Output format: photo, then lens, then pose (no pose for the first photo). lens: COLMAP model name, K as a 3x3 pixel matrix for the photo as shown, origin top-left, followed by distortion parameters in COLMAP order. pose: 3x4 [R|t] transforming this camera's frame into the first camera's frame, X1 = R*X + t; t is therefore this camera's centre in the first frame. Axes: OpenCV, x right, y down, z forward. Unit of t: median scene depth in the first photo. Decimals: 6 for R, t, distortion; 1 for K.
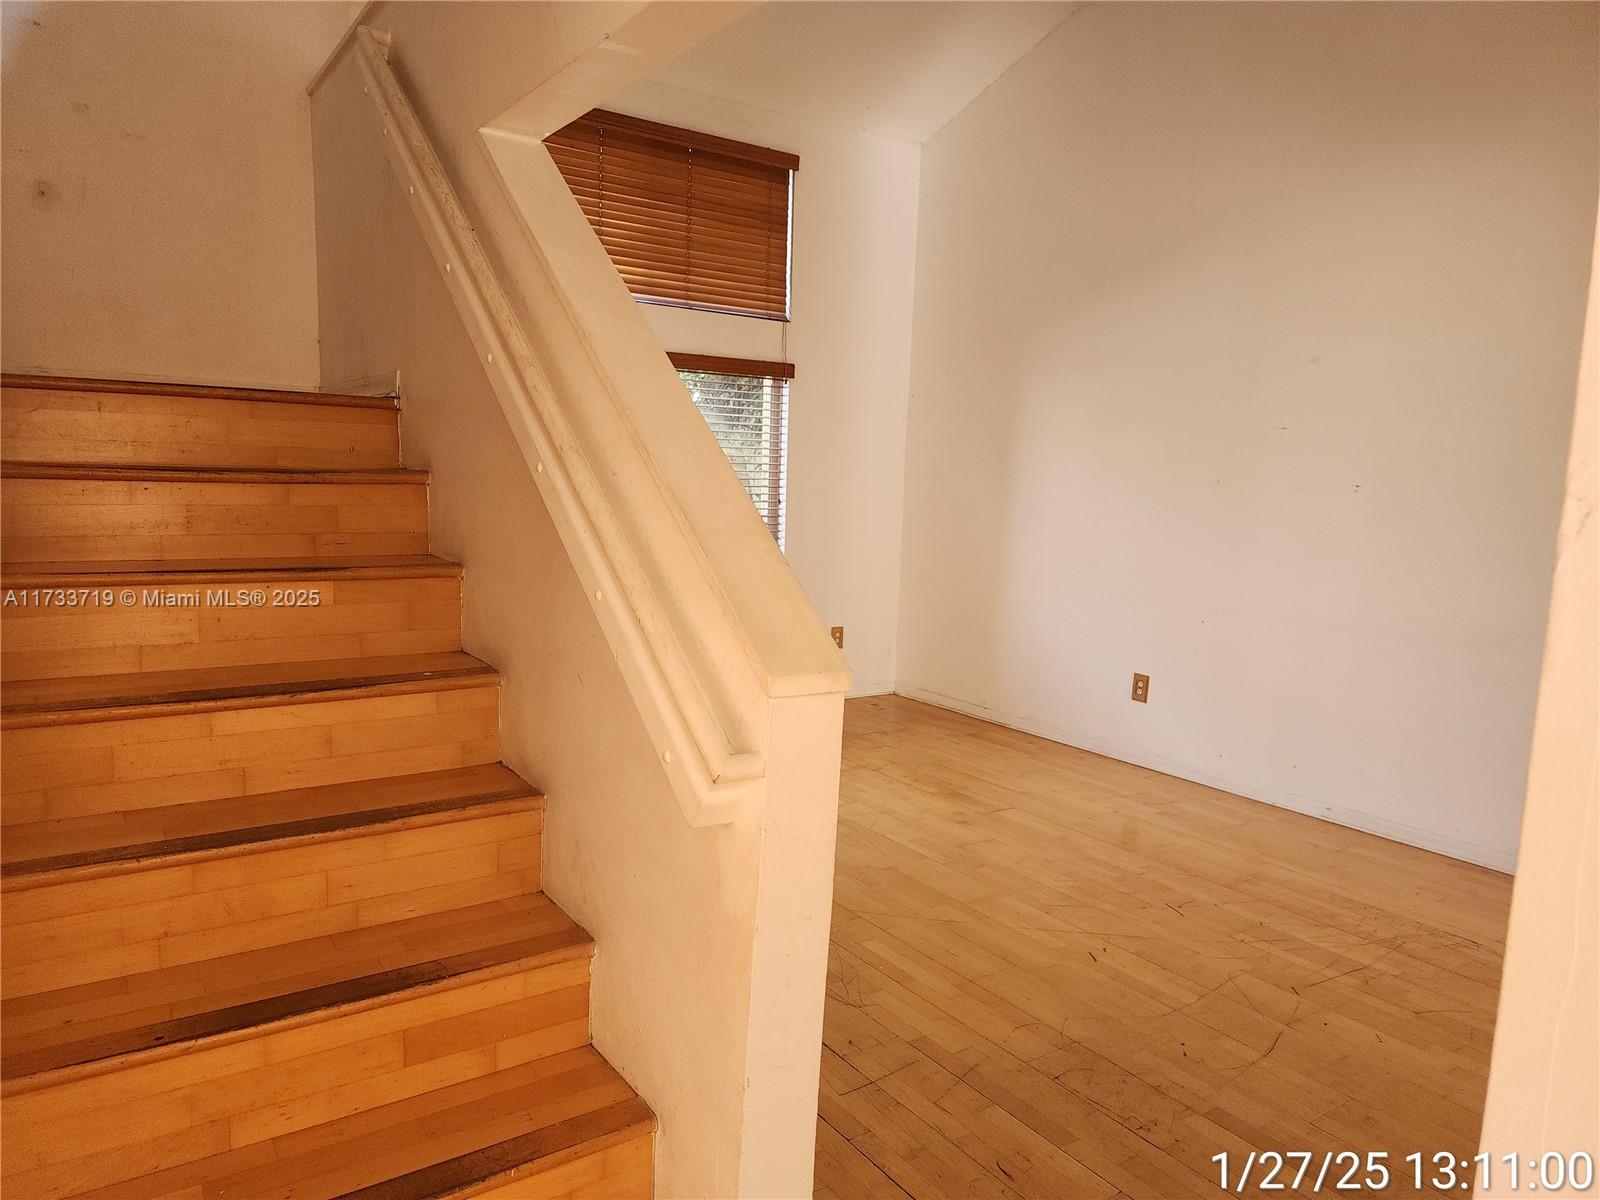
lens RADIAL K [[1082.0, 0, 796.9], [0, 1082.0, 601.5], [0, 0, 1]] dist [0.076936, -0.068209]
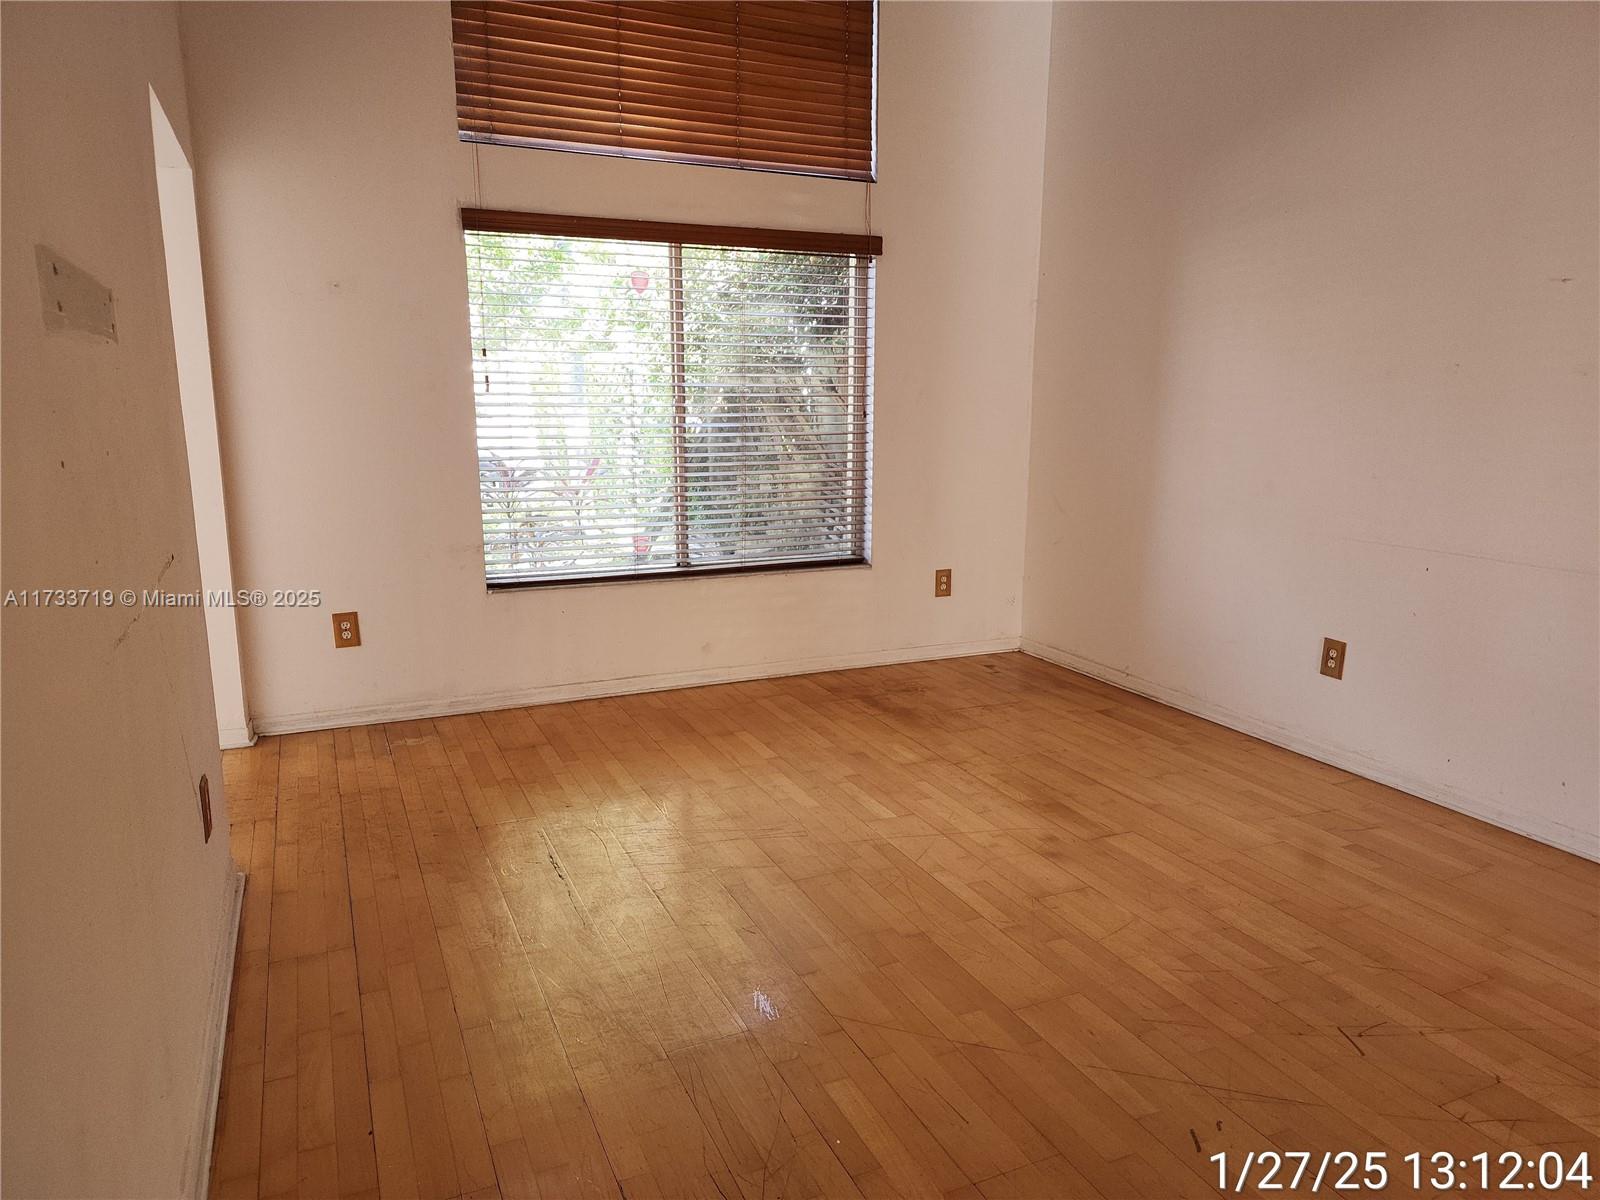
lens RADIAL K [[1103.7, 0, 806.5], [0, 1103.7, 598.6], [0, 0, 1]] dist [0.032591, -0.023478]
pose [[0.985755, 0.002287, -0.168171, 0.099766], [0.008608, 0.997911, 0.064027, -0.010713], [0.167966, -0.064563, 0.983676, 0.232054]]
